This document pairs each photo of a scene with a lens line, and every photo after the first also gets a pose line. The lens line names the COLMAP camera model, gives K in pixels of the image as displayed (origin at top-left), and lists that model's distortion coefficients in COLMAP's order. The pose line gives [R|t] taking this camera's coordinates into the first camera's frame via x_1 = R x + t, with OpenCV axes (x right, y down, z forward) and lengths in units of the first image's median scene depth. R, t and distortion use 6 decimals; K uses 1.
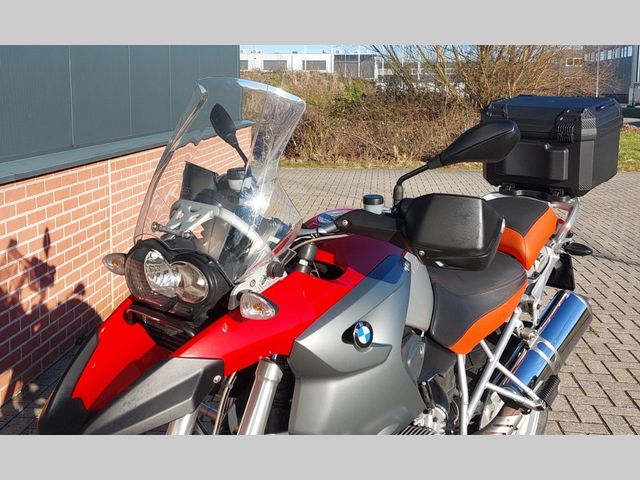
lens RADIAL K [[885.0, 0, 320.0], [0, 885.0, 240.0], [0, 0, 1]] dist [0.160497, -0.032161]
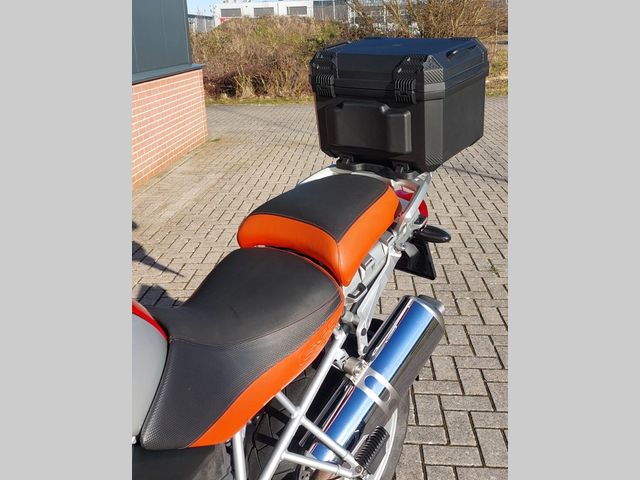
lens RADIAL K [[700.1, 0, 320.0], [0, 700.1, 240.0], [0, 0, 1]] dist [0.196952, -0.005672]
pose [[0.999277, -0.036736, 0.009843, 0.185525], [0.035333, 0.992487, 0.117137, -0.064536], [-0.014073, -0.116704, 0.993067, 0.386958]]
